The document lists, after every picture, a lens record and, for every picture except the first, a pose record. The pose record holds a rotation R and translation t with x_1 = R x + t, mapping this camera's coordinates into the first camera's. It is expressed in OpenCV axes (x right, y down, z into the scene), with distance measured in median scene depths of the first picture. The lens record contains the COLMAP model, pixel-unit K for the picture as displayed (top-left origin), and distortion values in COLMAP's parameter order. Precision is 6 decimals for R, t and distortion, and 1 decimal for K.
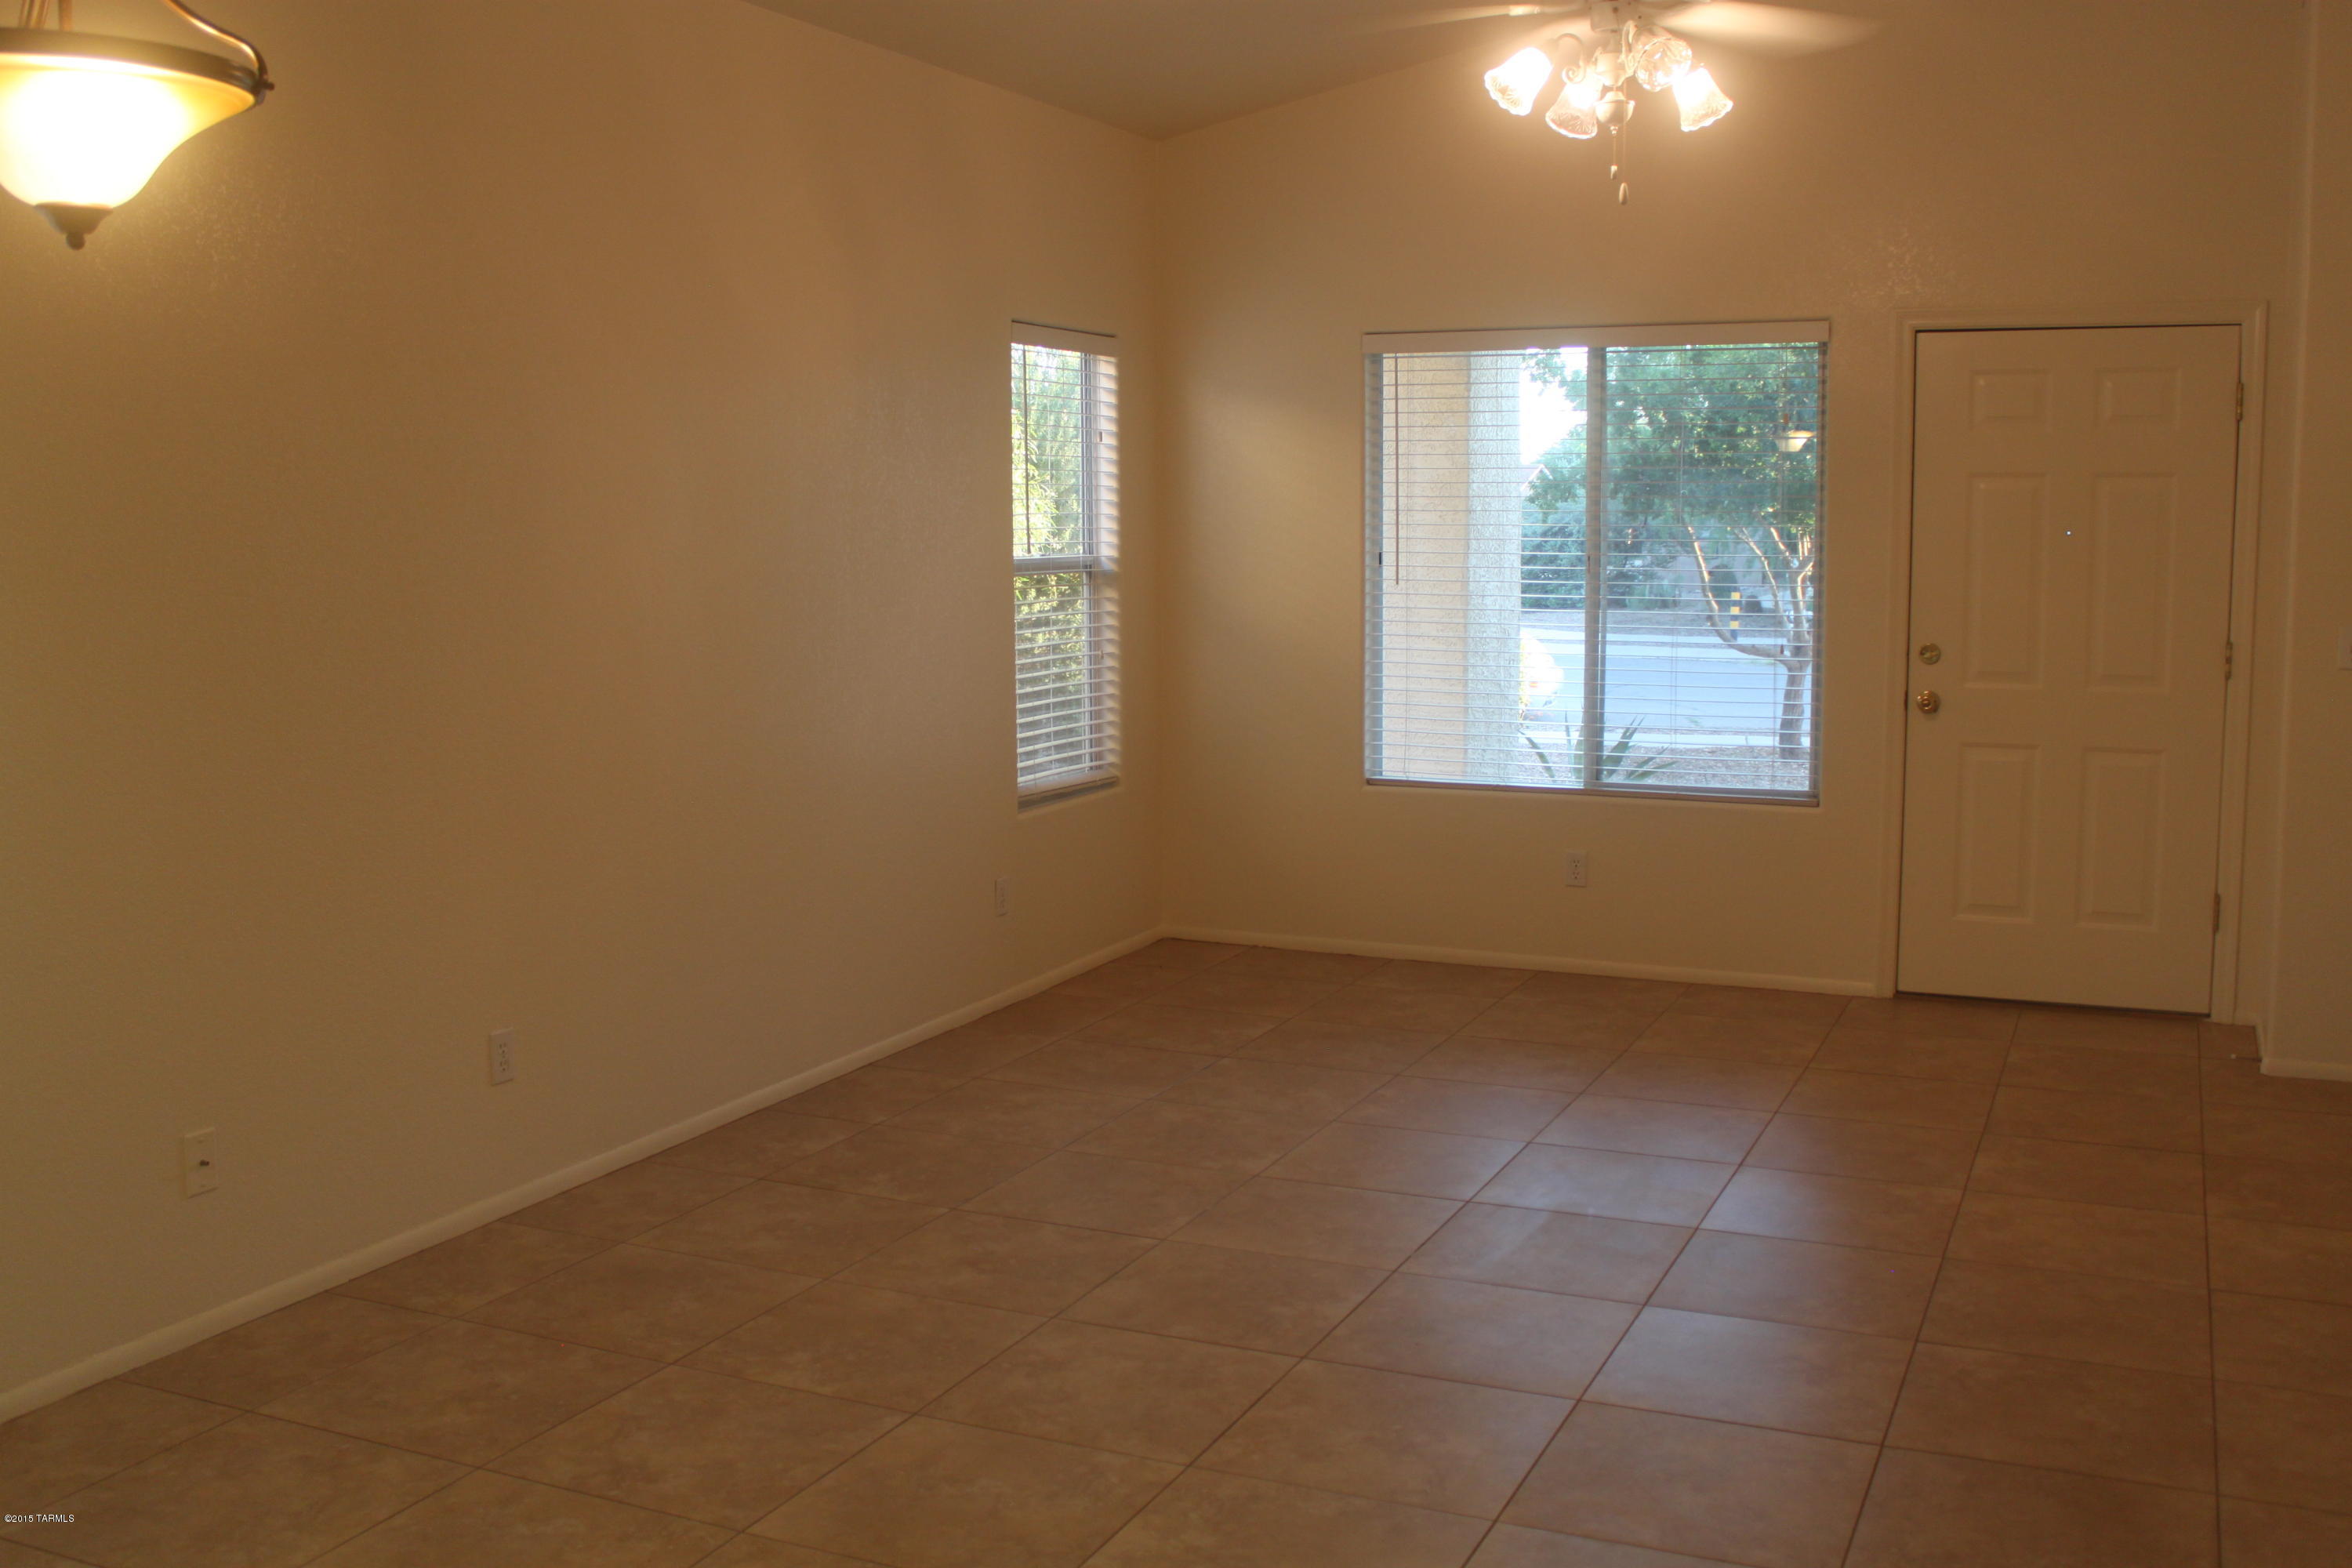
lens RADIAL K [[2222.8, 0, 1158.0], [0, 2222.8, 787.0], [0, 0, 1]] dist [-0.094329, 0.000000]
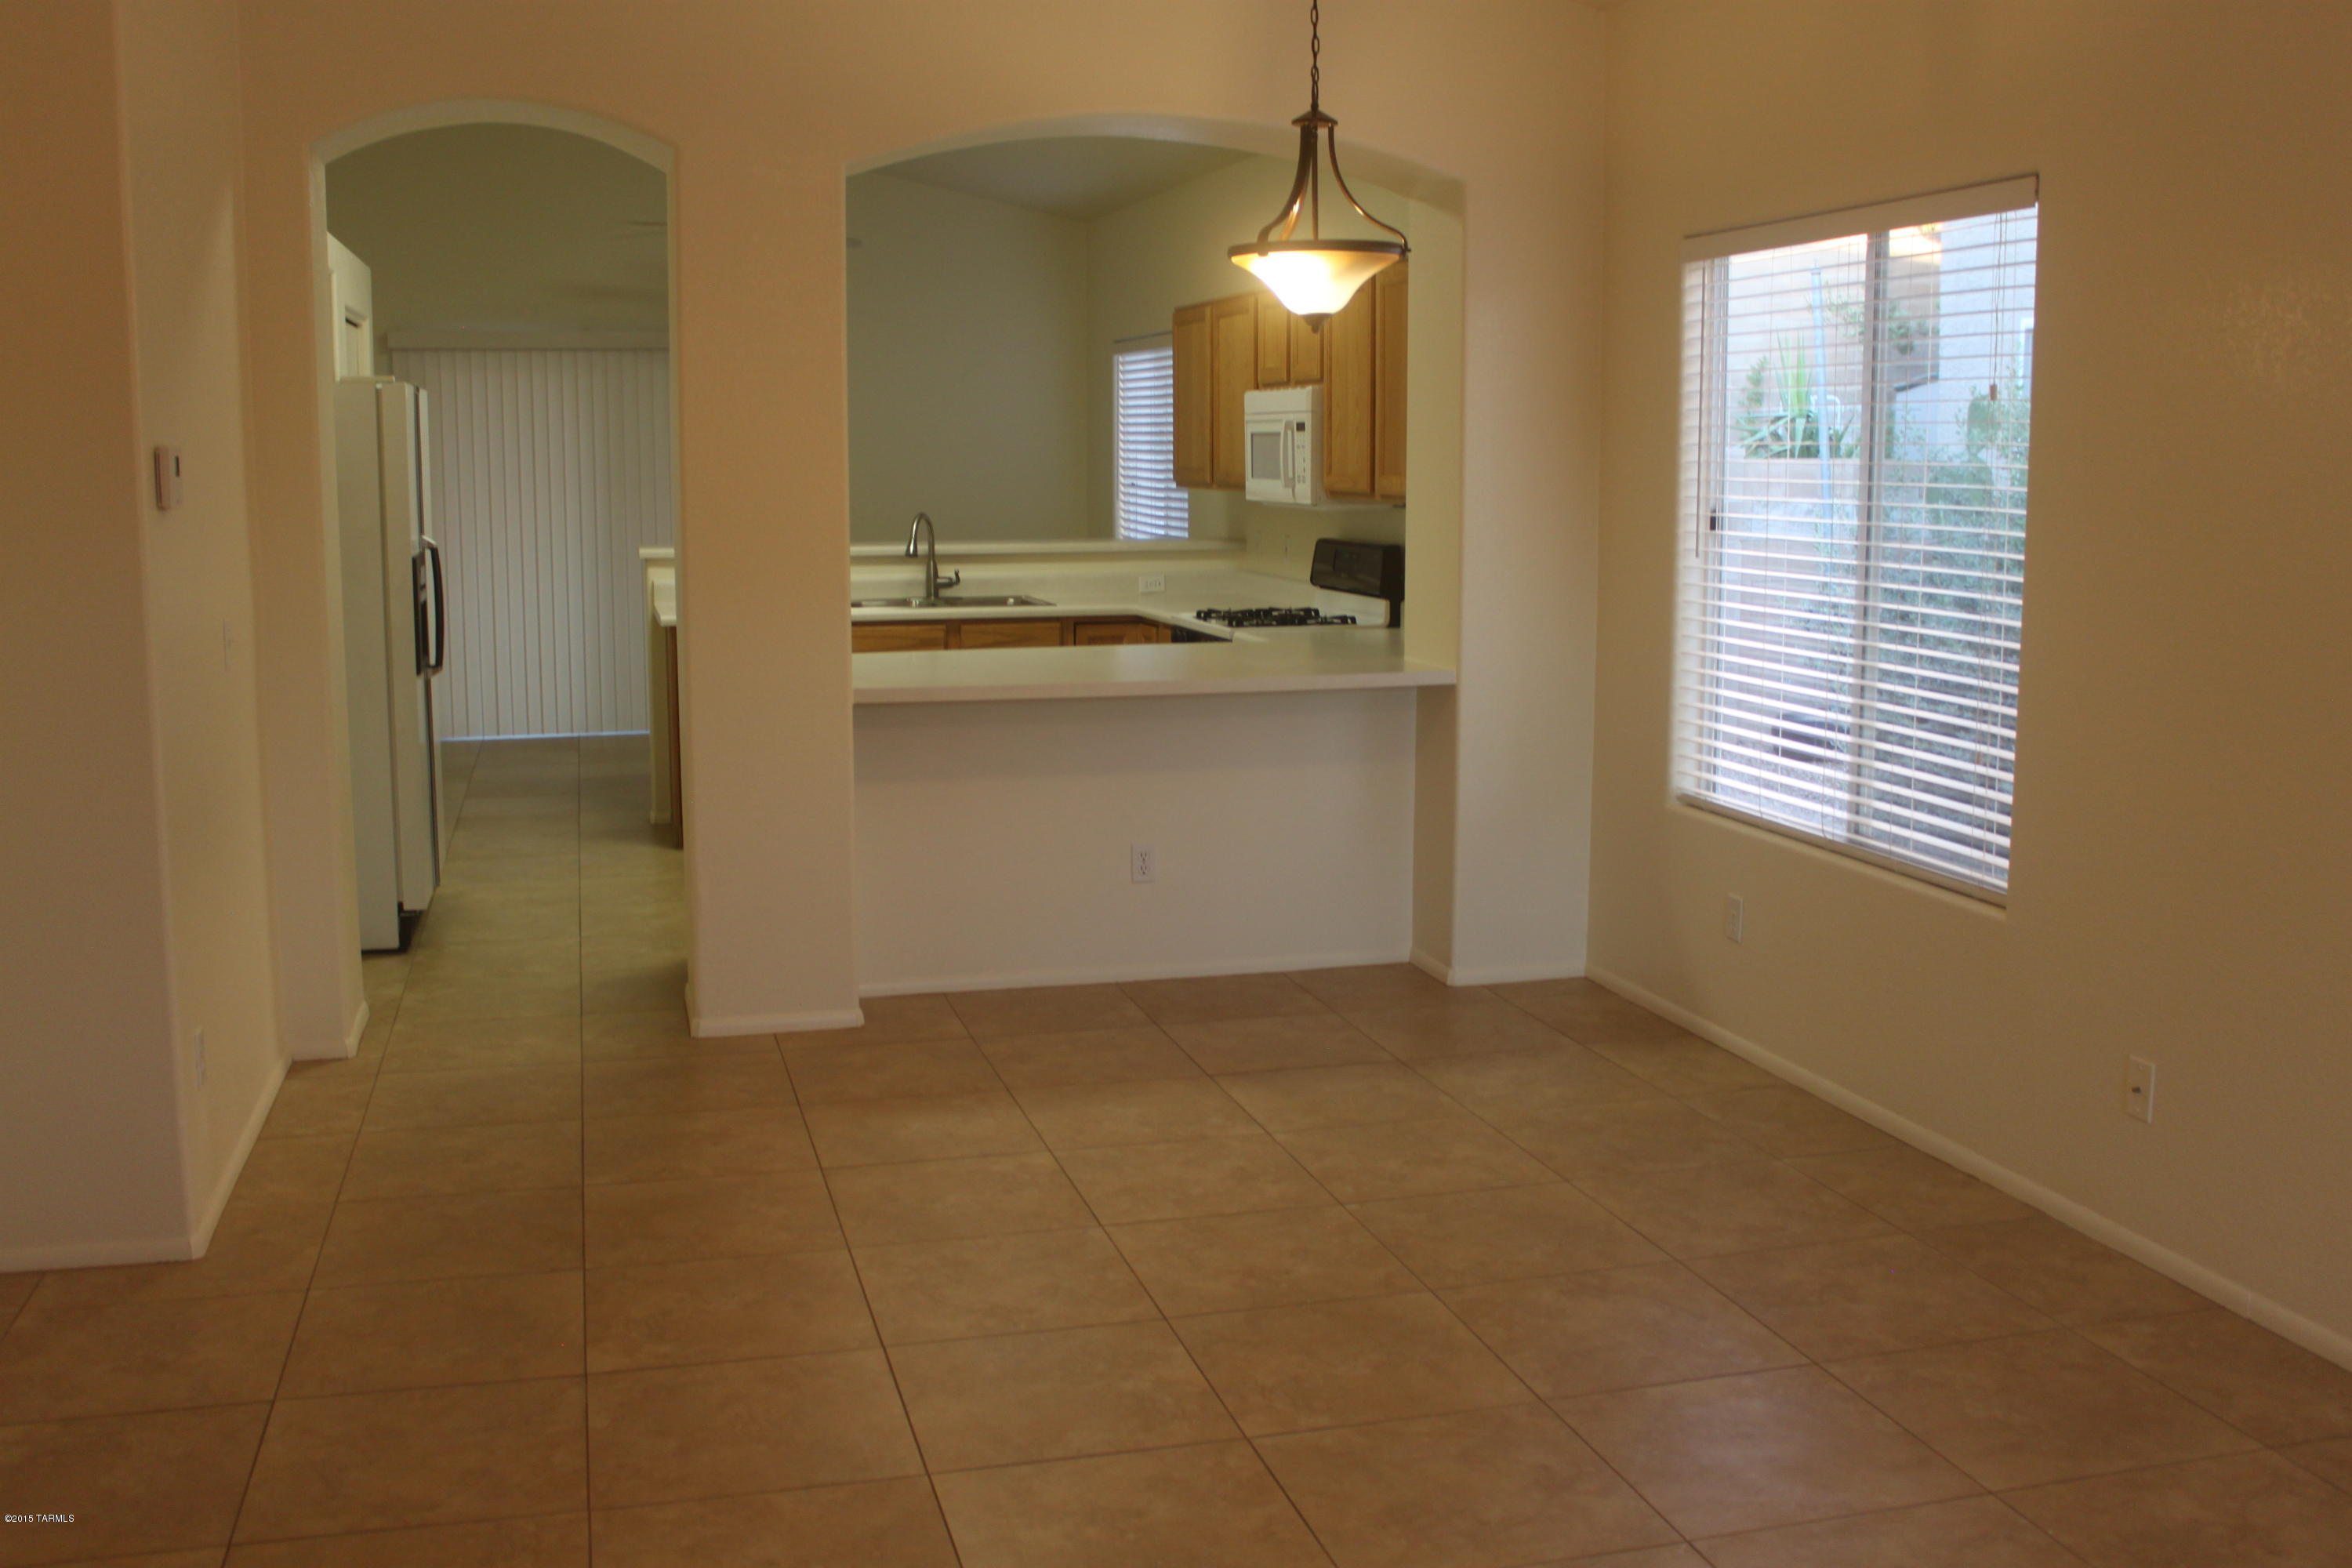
lens RADIAL K [[2222.8, 0, 1173.7], [0, 2222.8, 783.7], [0, 0, 1]] dist [-0.094329, 0.000000]
pose [[-0.765585, 0.103163, -0.635010, 0.625021], [-0.072656, 0.966879, 0.244674, -0.212081], [0.639219, 0.233456, -0.732733, 1.602262]]
